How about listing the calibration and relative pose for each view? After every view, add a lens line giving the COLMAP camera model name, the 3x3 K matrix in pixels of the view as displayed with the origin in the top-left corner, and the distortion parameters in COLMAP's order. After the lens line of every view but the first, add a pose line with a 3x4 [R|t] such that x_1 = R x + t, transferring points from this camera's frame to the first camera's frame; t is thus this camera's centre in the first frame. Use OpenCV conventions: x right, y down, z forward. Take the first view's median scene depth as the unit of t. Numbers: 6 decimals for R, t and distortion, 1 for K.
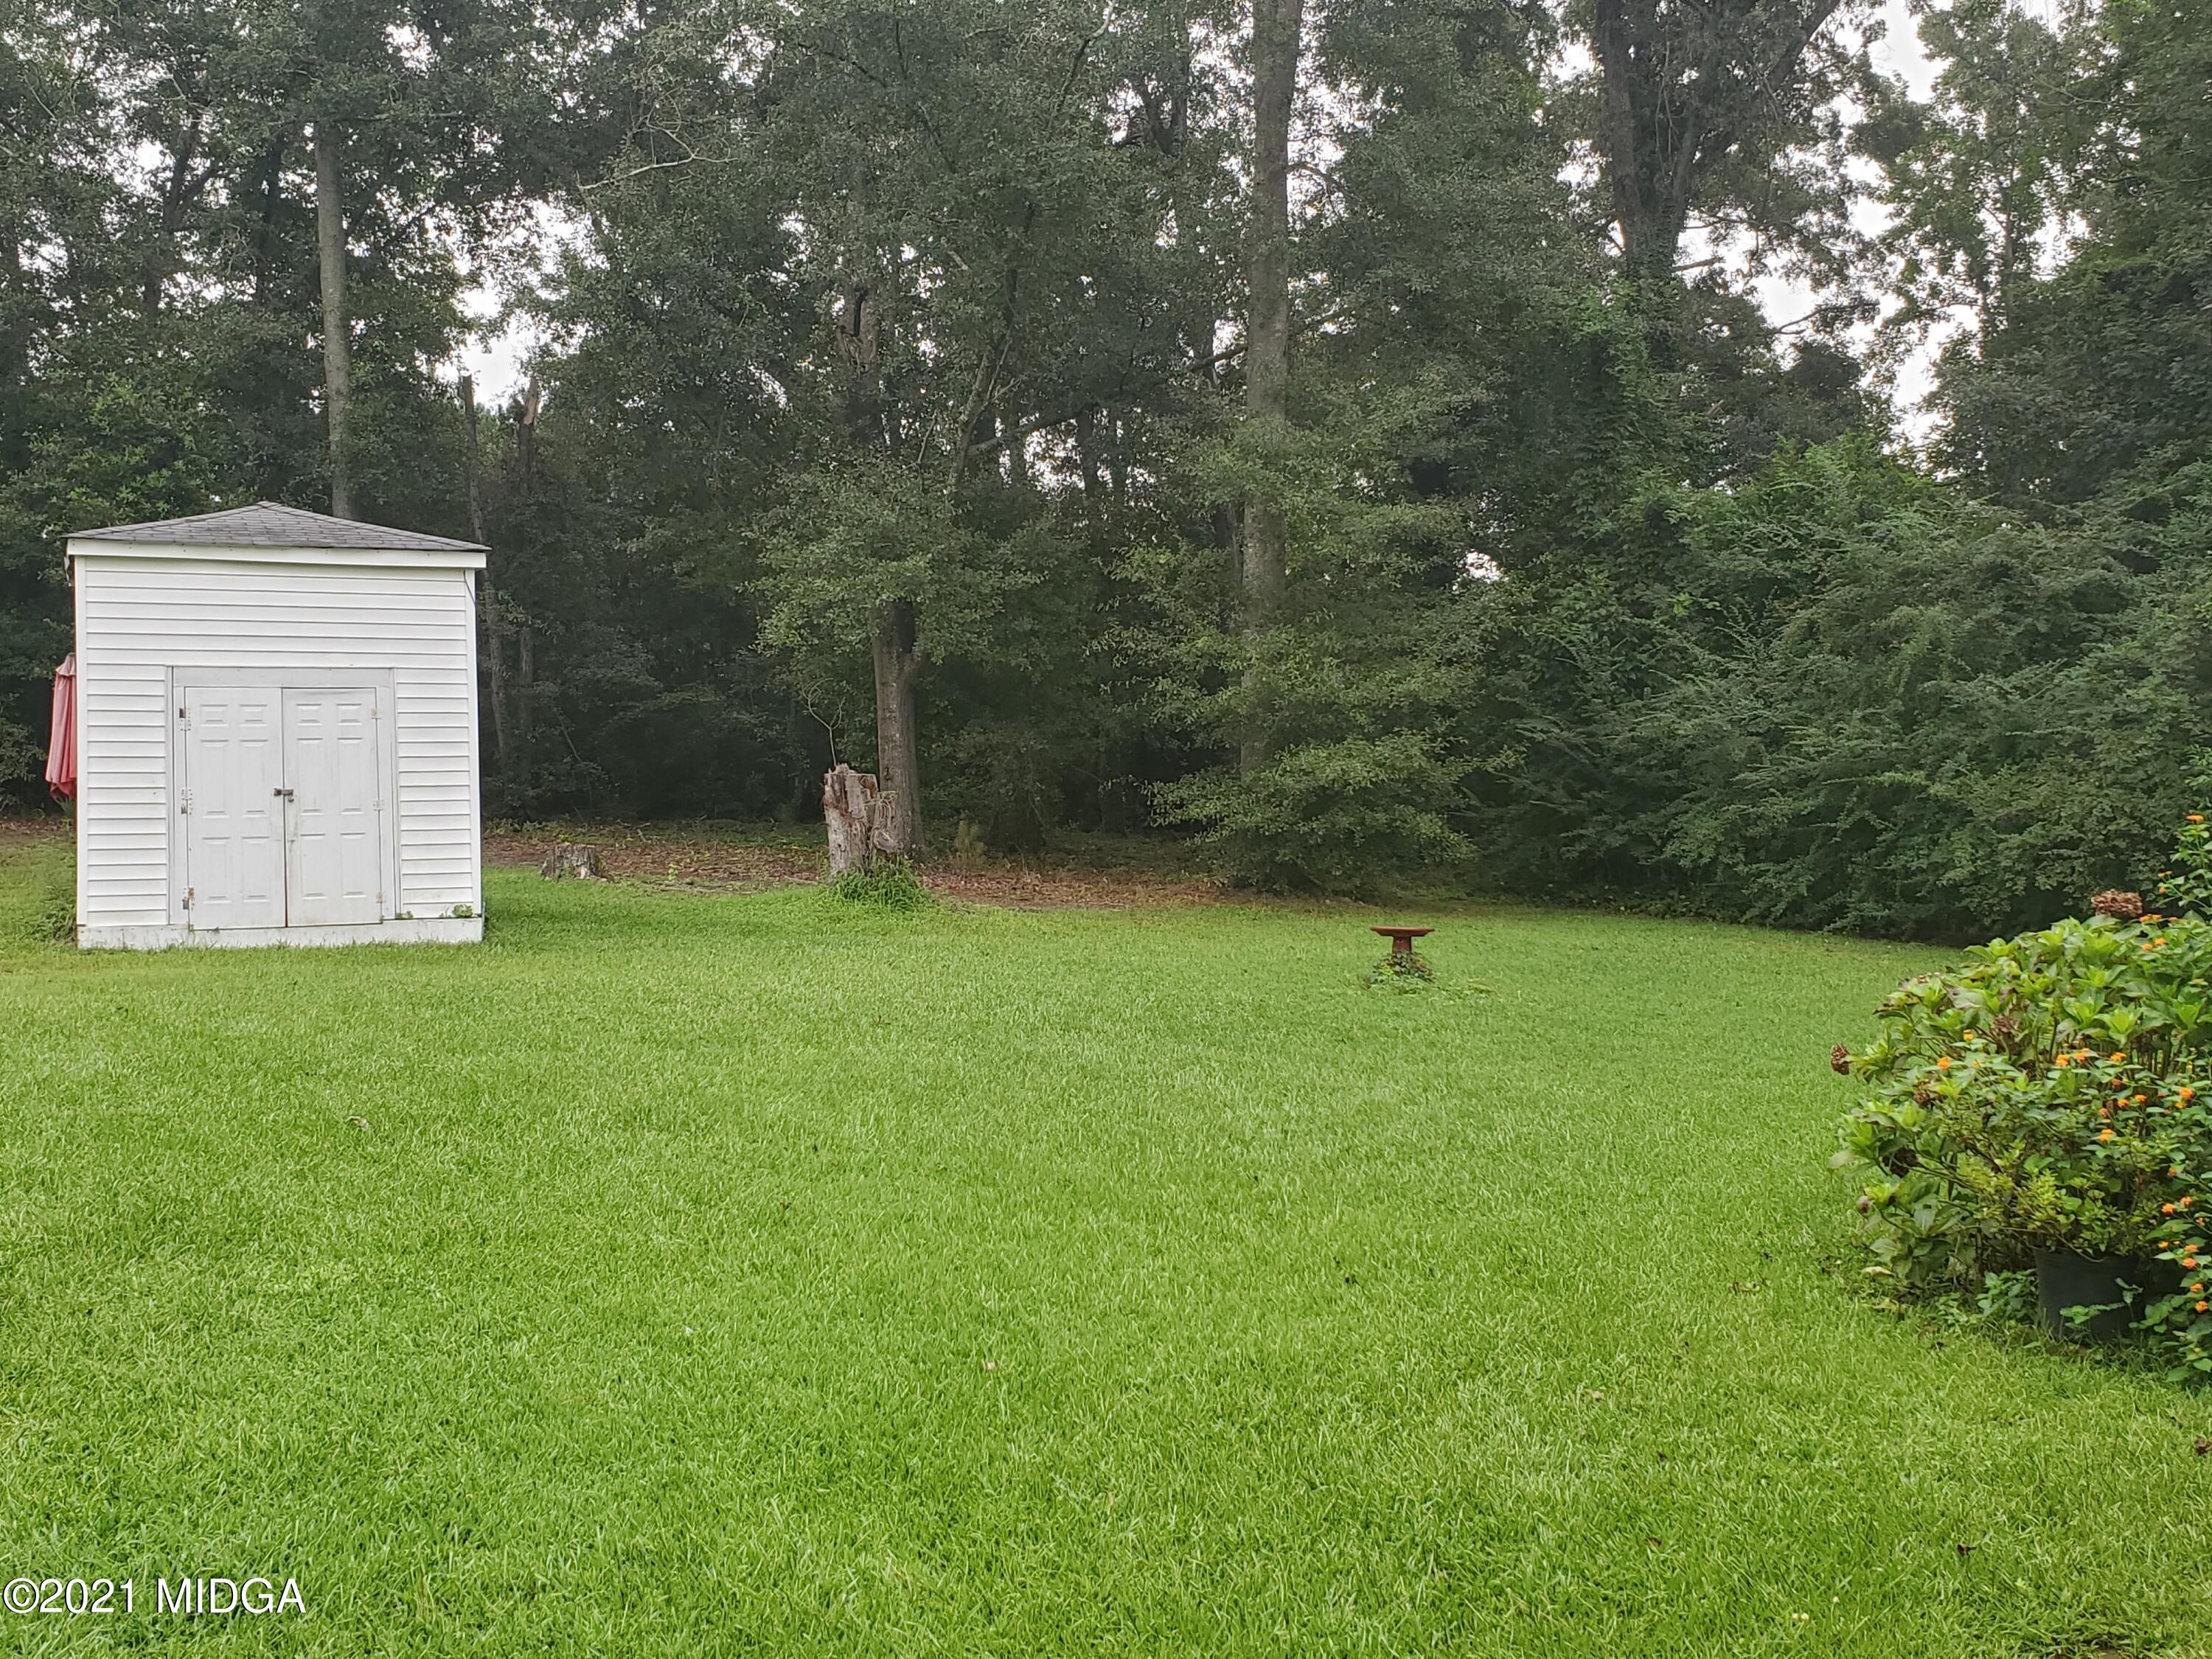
lens RADIAL K [[2270.8, 0, 1106.0], [0, 2270.8, 829.5], [0, 0, 1]] dist [0.105017, -0.302070]
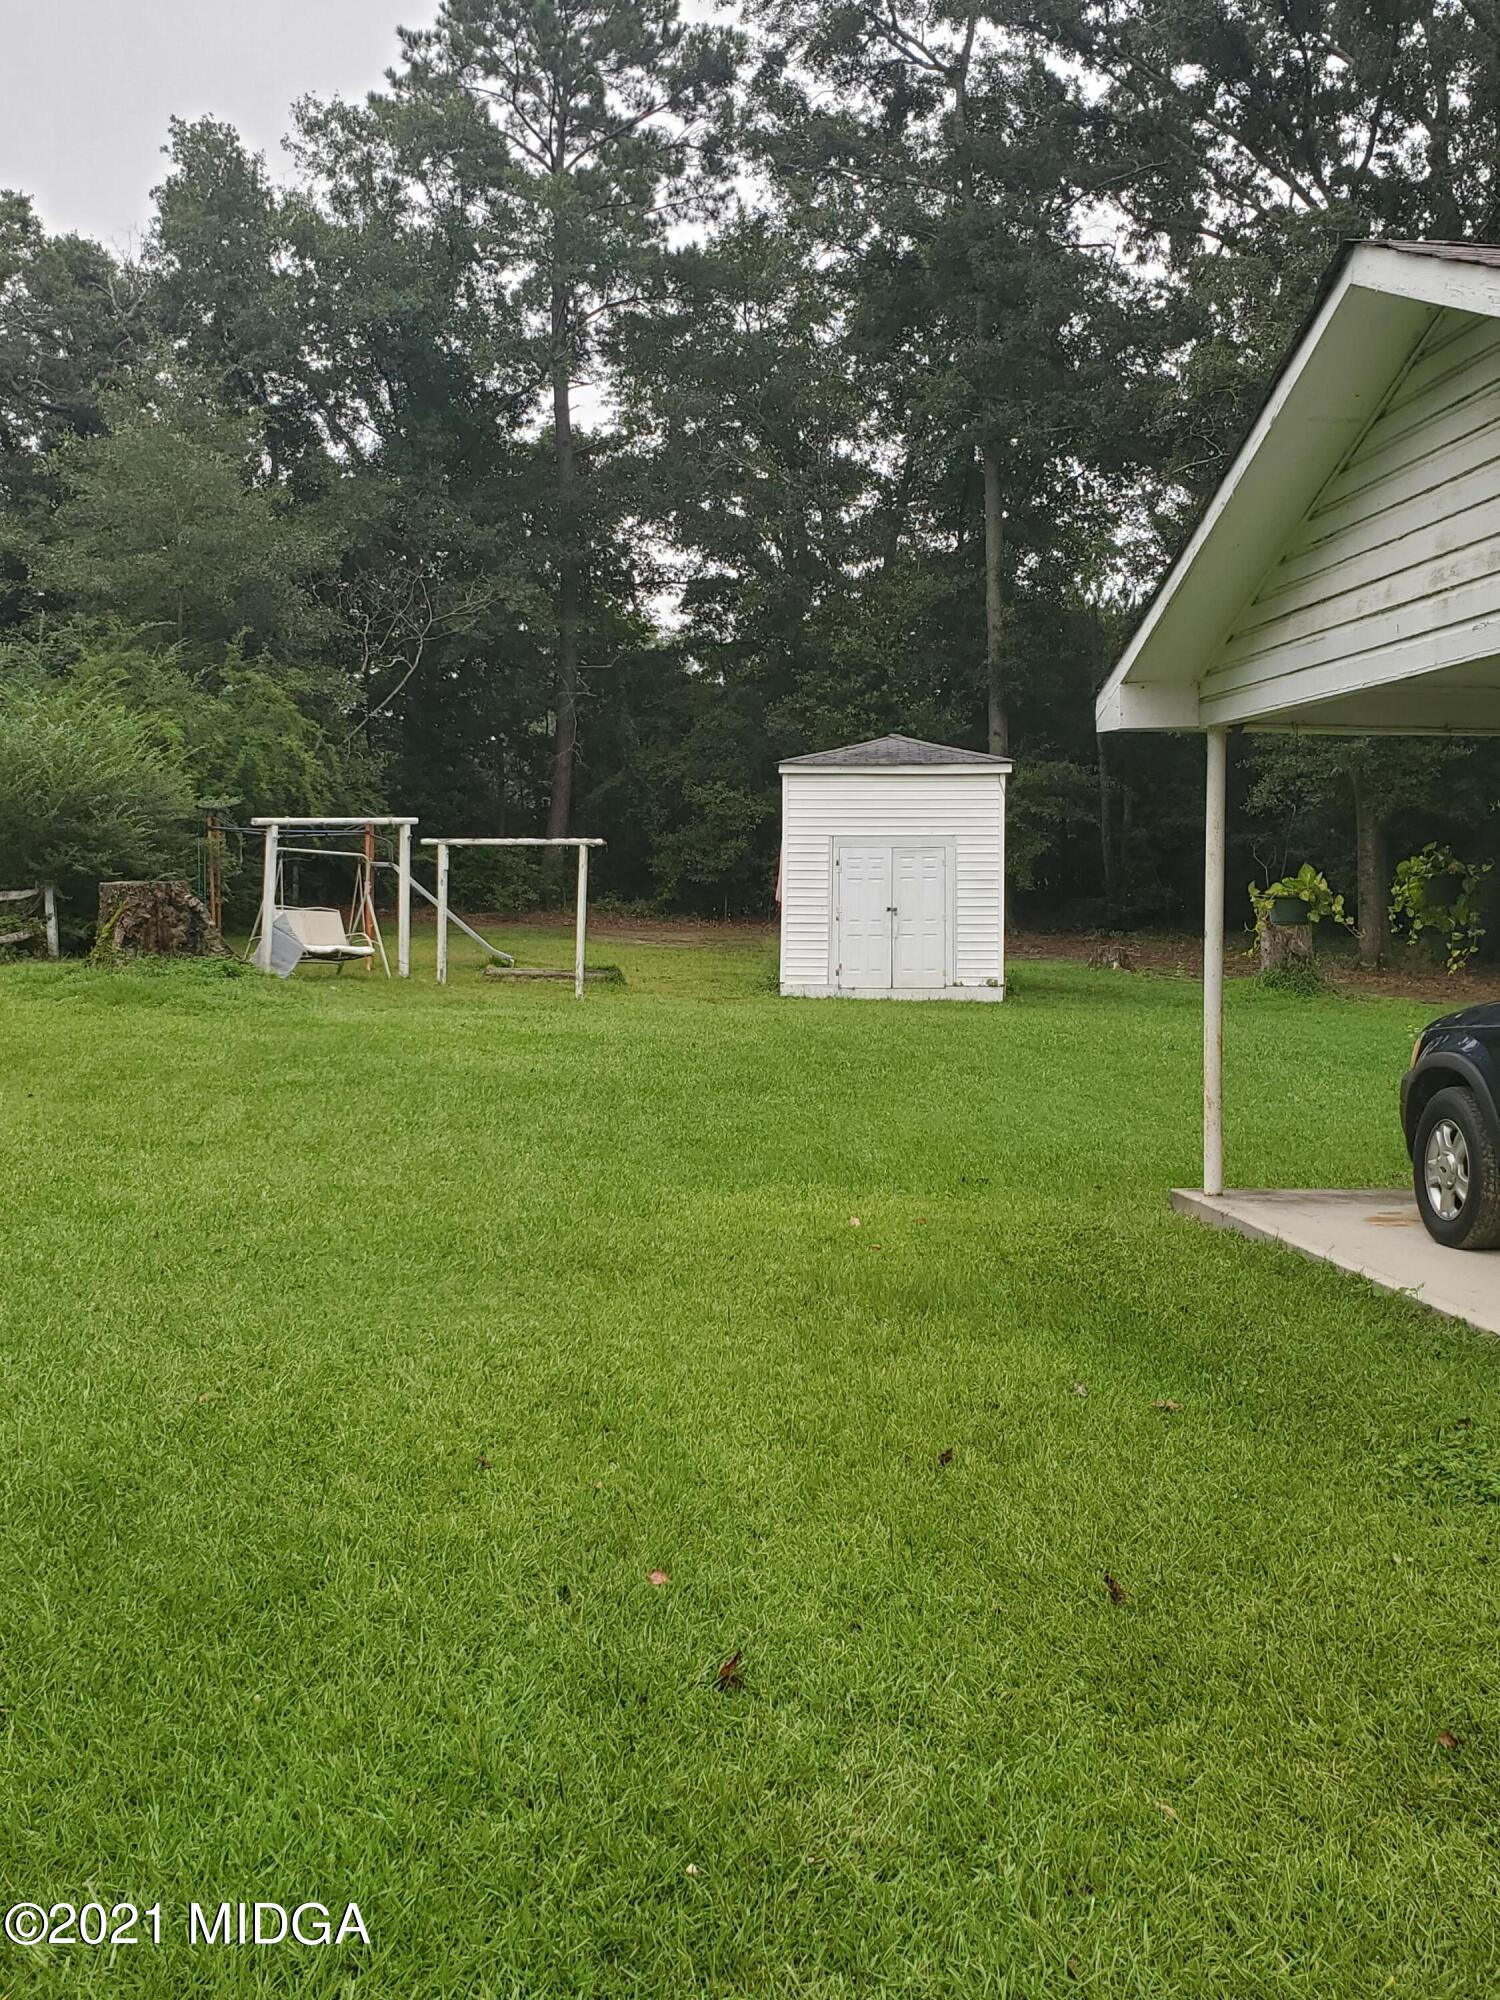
lens RADIAL K [[2053.2, 0, 750.0], [0, 2053.2, 1000.0], [0, 0, 1]] dist [0.105017, -0.302070]
pose [[0.883173, 0.034008, -0.467814, 0.256712], [-0.020771, 0.999225, 0.033427, 0.002511], [0.468588, -0.019805, 0.883195, -0.387767]]
